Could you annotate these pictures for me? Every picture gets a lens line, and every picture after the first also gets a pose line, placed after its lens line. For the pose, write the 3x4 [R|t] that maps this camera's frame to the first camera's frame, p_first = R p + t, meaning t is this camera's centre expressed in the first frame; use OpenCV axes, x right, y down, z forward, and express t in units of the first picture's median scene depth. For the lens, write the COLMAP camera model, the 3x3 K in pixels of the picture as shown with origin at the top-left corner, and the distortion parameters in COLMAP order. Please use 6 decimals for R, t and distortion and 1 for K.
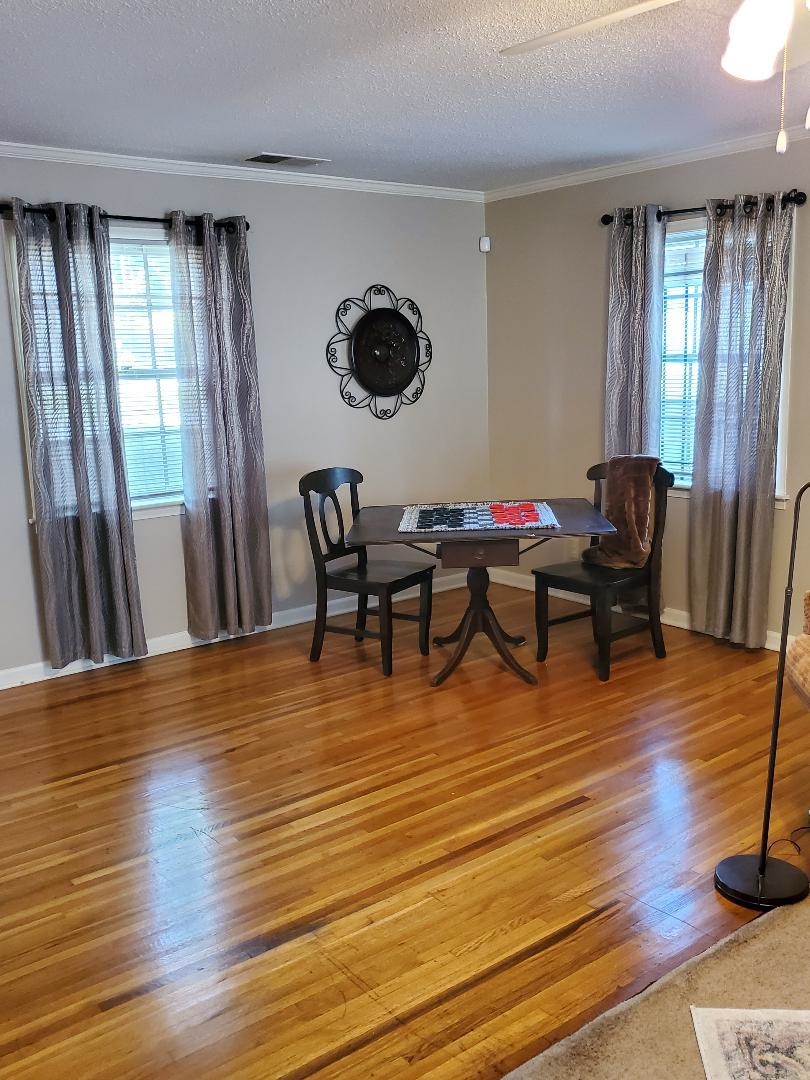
lens RADIAL K [[1023.5, 0, 405.0], [0, 1023.5, 540.0], [0, 0, 1]] dist [0.069524, -0.013716]
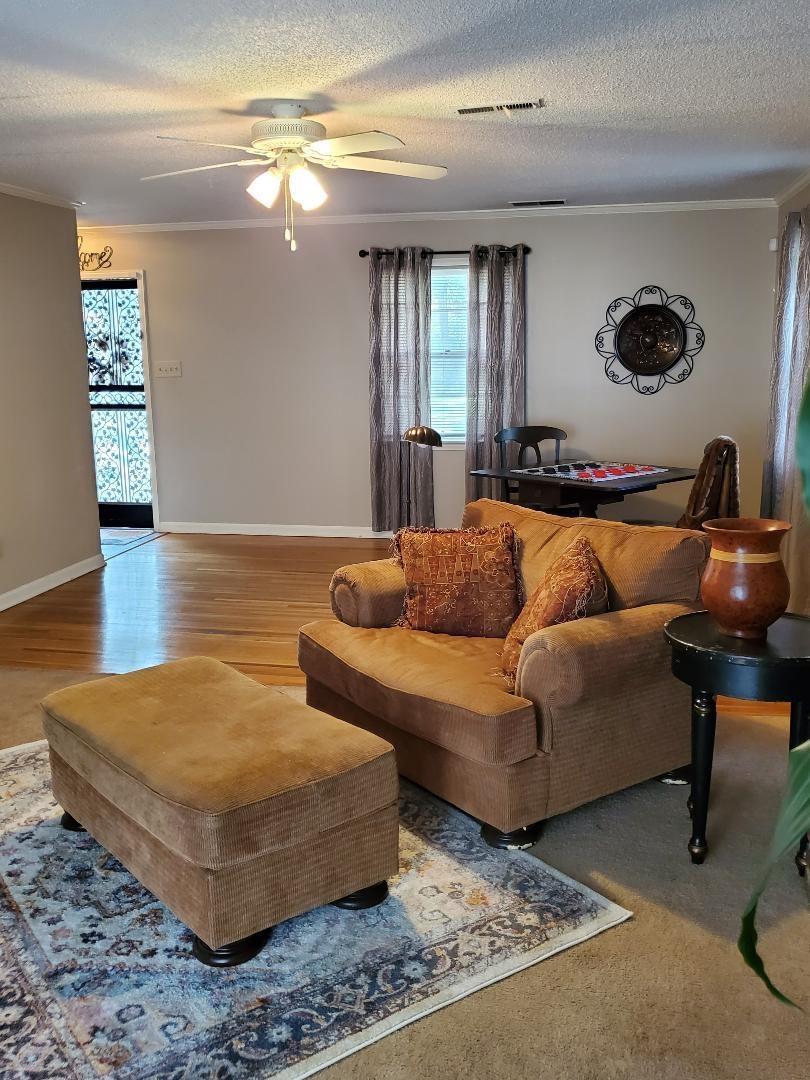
lens RADIAL K [[1023.5, 0, 405.0], [0, 1023.5, 540.0], [0, 0, 1]] dist [0.069524, -0.013716]
pose [[0.641475, 0.160329, -0.750203, 0.777918], [-0.147557, 0.985443, 0.084433, -0.006285], [0.752820, 0.056536, 0.655794, -0.026901]]
